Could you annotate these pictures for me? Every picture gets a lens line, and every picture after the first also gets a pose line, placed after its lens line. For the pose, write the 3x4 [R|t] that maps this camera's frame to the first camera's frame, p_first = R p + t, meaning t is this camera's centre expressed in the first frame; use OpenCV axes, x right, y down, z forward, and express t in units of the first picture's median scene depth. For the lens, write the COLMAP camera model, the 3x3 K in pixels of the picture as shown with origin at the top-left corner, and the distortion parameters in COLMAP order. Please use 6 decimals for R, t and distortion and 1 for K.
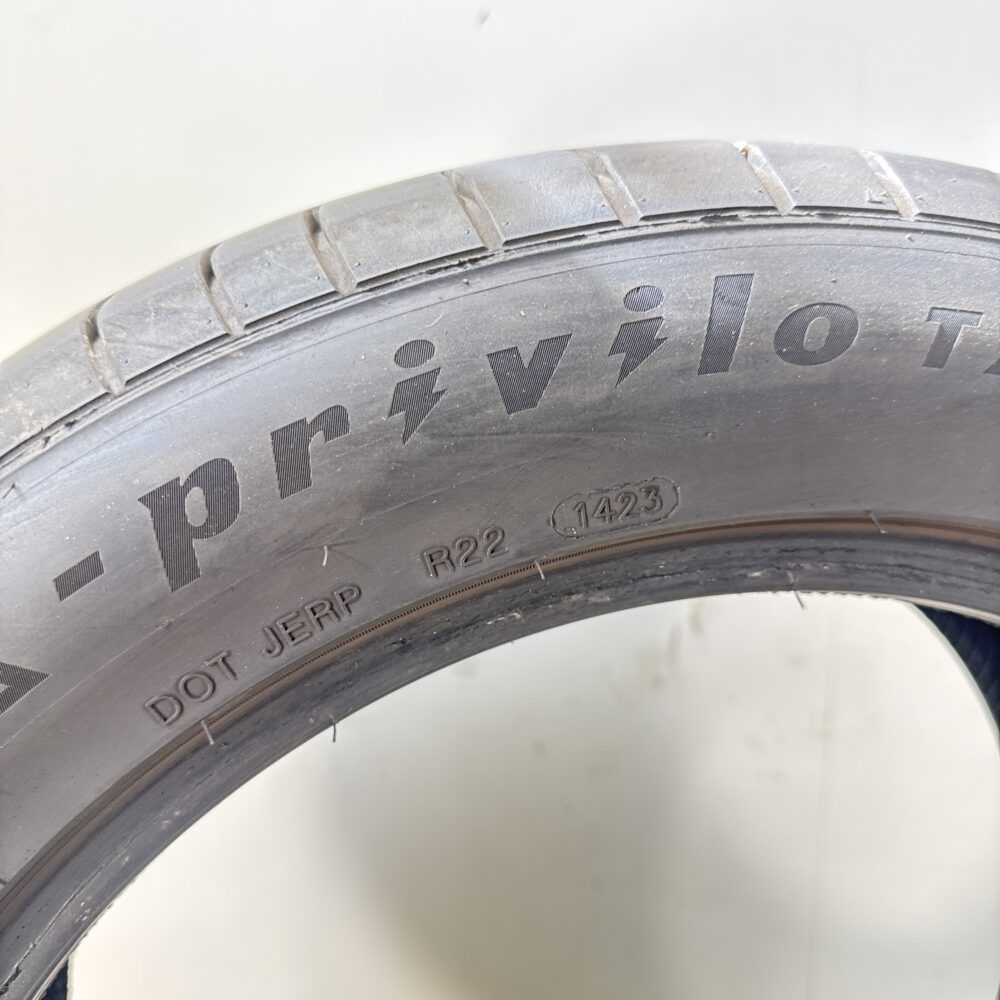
lens RADIAL K [[961.2, 0, 500.0], [0, 961.2, 500.0], [0, 0, 1]] dist [0.181861, -0.474334]
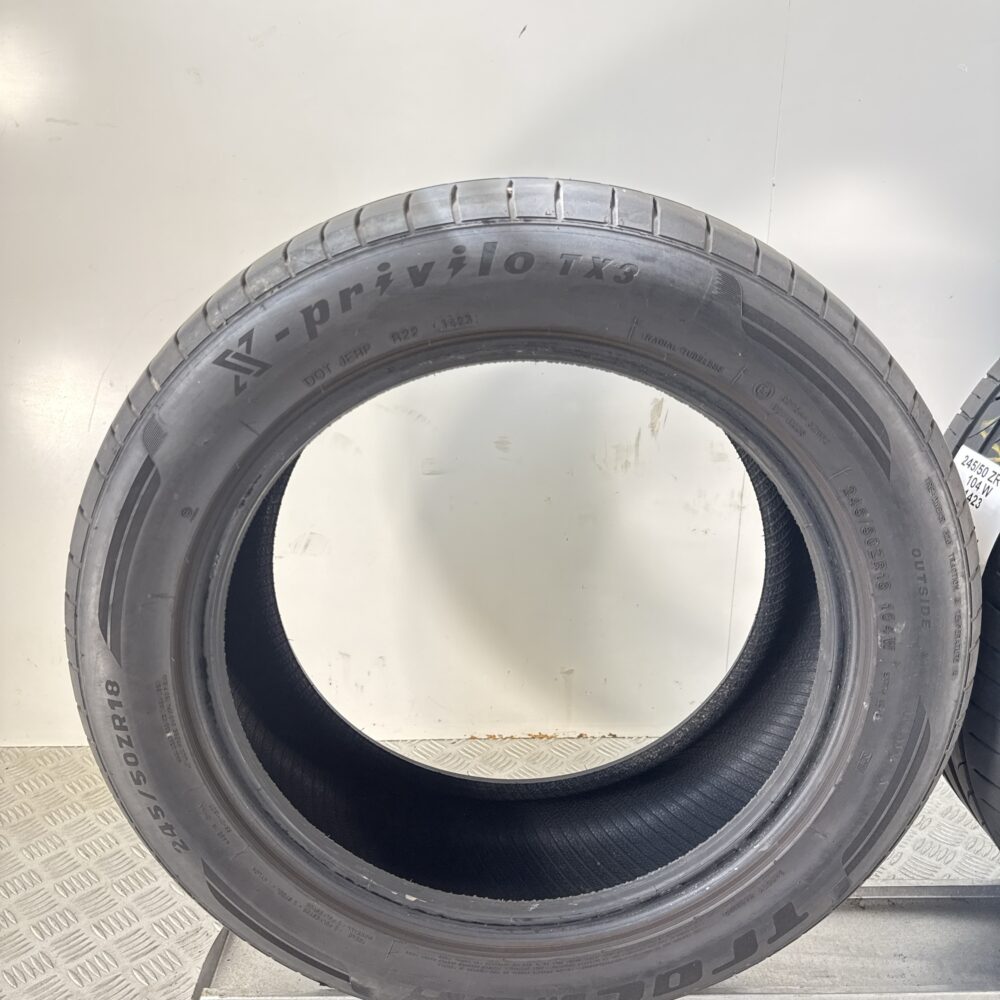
lens RADIAL K [[961.2, 0, 500.0], [0, 961.2, 500.0], [0, 0, 1]] dist [0.181861, -0.474334]
pose [[0.987441, 0.057371, -0.147207, 0.757407], [-0.036573, 0.989436, 0.140283, 0.134401], [0.153700, -0.133137, 0.979107, -2.036267]]
